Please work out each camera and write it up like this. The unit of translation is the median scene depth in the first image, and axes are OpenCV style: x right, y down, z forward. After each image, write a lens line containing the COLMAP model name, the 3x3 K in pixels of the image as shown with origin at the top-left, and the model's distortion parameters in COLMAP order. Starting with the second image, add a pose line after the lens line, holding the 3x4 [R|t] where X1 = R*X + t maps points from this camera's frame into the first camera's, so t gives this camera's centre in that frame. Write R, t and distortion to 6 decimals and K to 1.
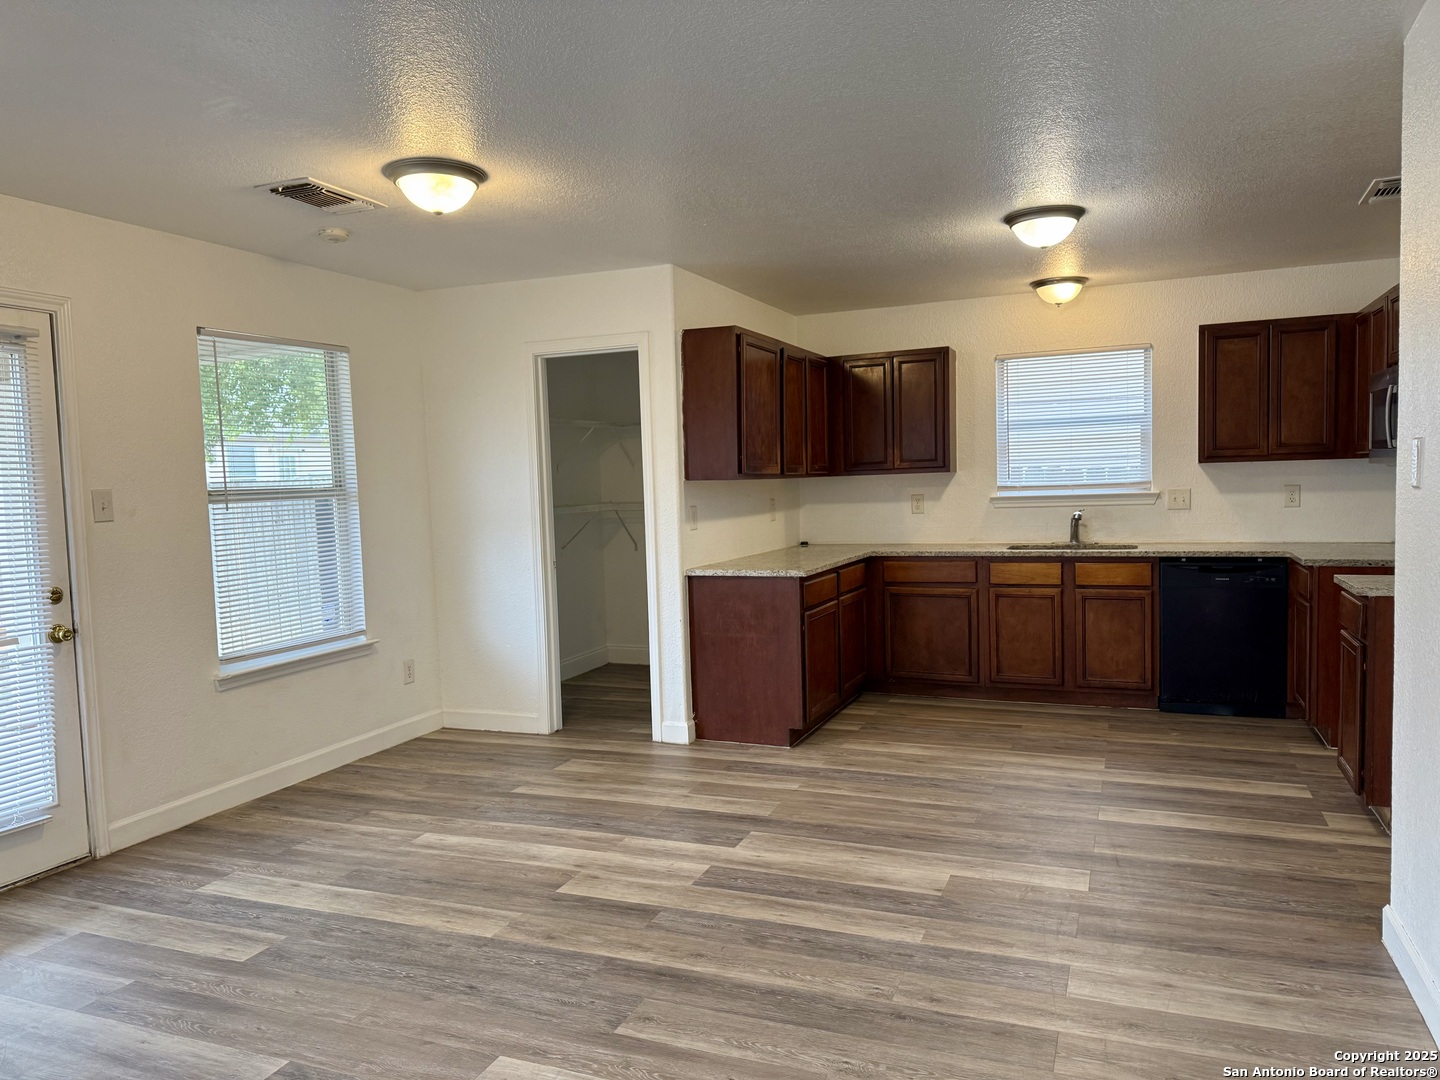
lens RADIAL K [[1022.6, 0, 694.1], [0, 1022.6, 538.5], [0, 0, 1]] dist [0.058821, -0.078593]
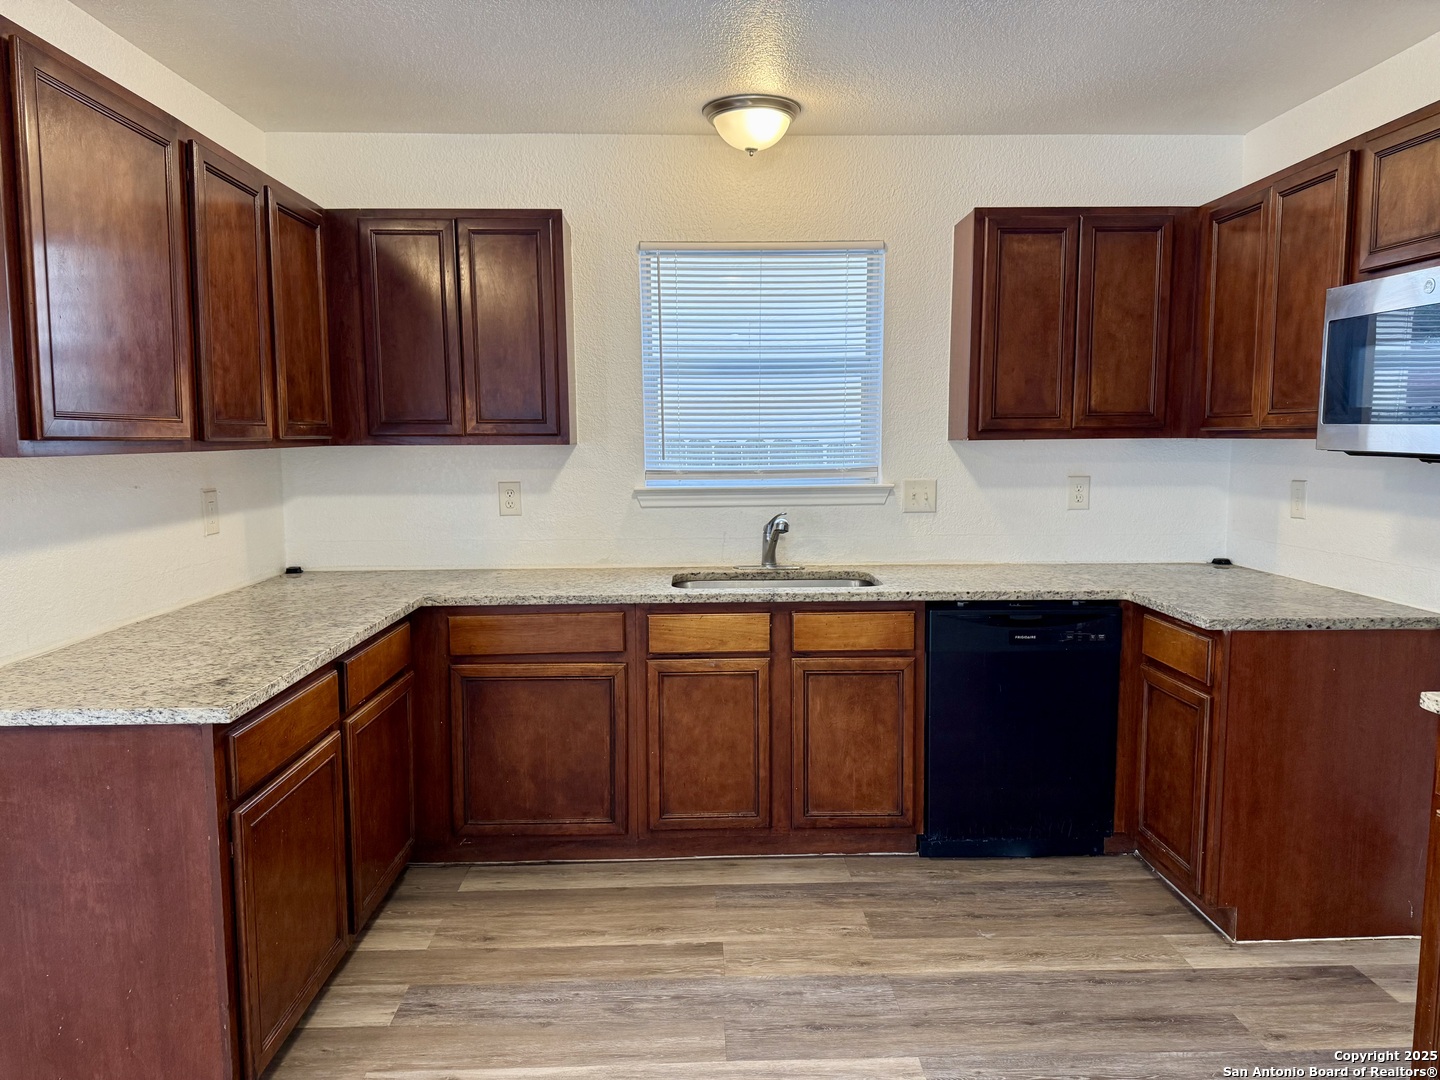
lens RADIAL K [[1022.6, 0, 725.6], [0, 1022.6, 550.2], [0, 0, 1]] dist [0.058821, -0.078593]
pose [[0.904164, -0.022792, 0.426577, 0.099005], [0.002294, 0.998820, 0.048505, -0.037490], [-0.427180, -0.042878, 0.903150, 0.511695]]
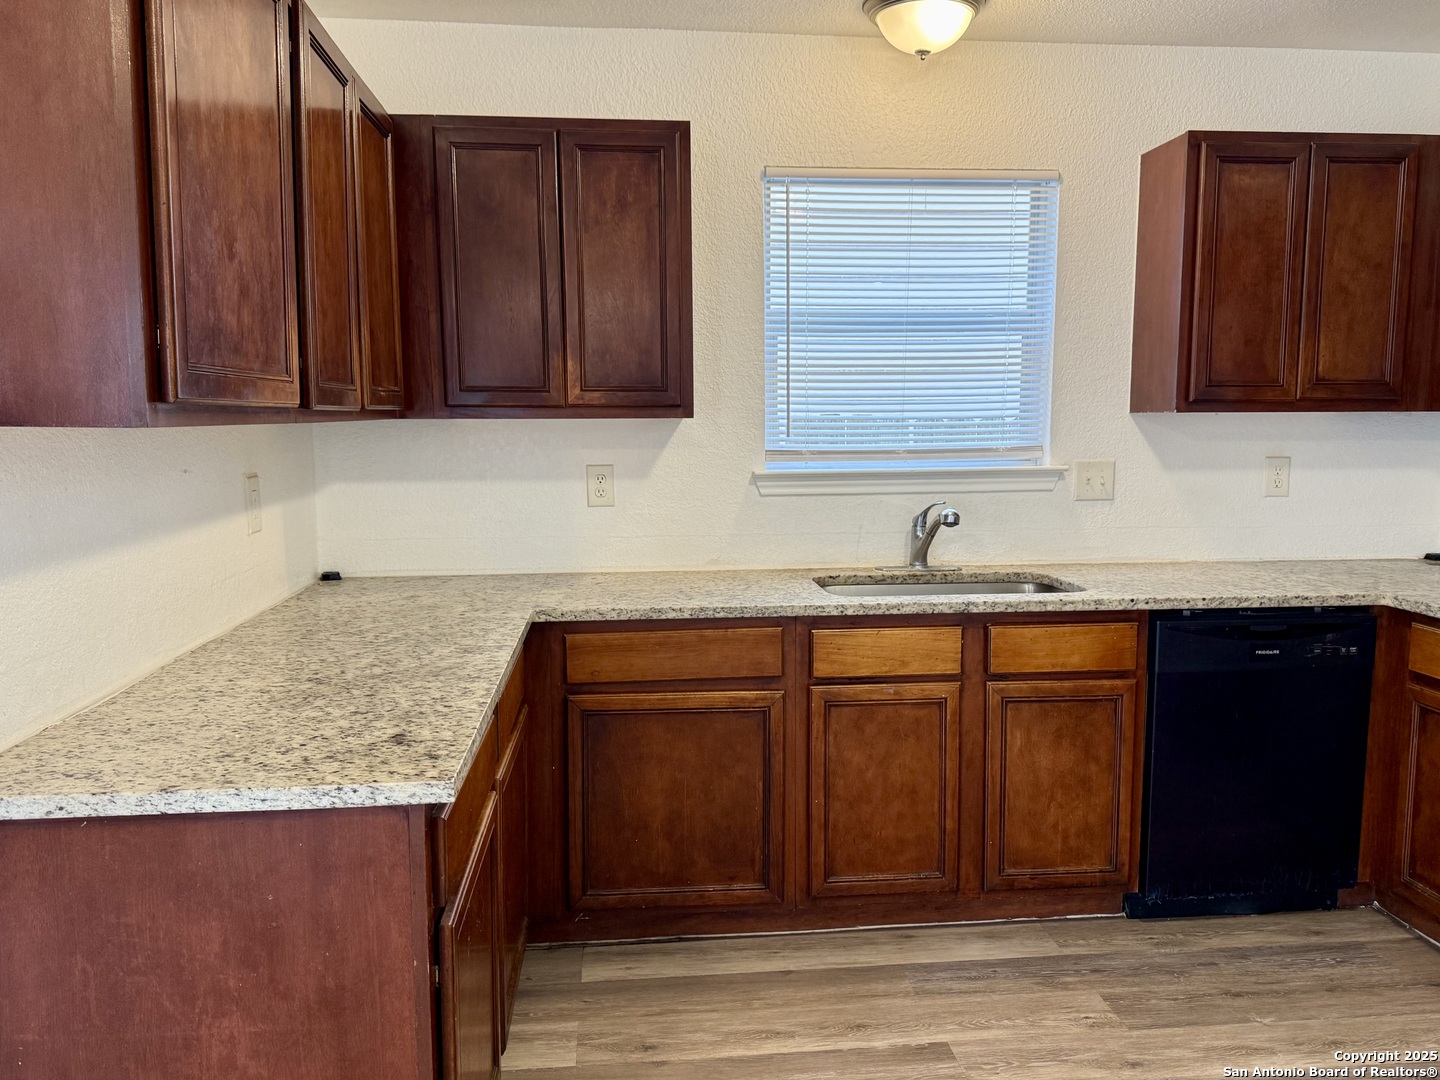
lens RADIAL K [[1132.1, 0, 731.7], [0, 1132.1, 555.6], [0, 0, 1]] dist [0.033779, -0.049383]
pose [[0.870239, -0.034243, 0.491438, 0.026213], [0.004503, 0.998092, 0.061573, -0.038348], [-0.492609, -0.051371, 0.868733, 0.621599]]
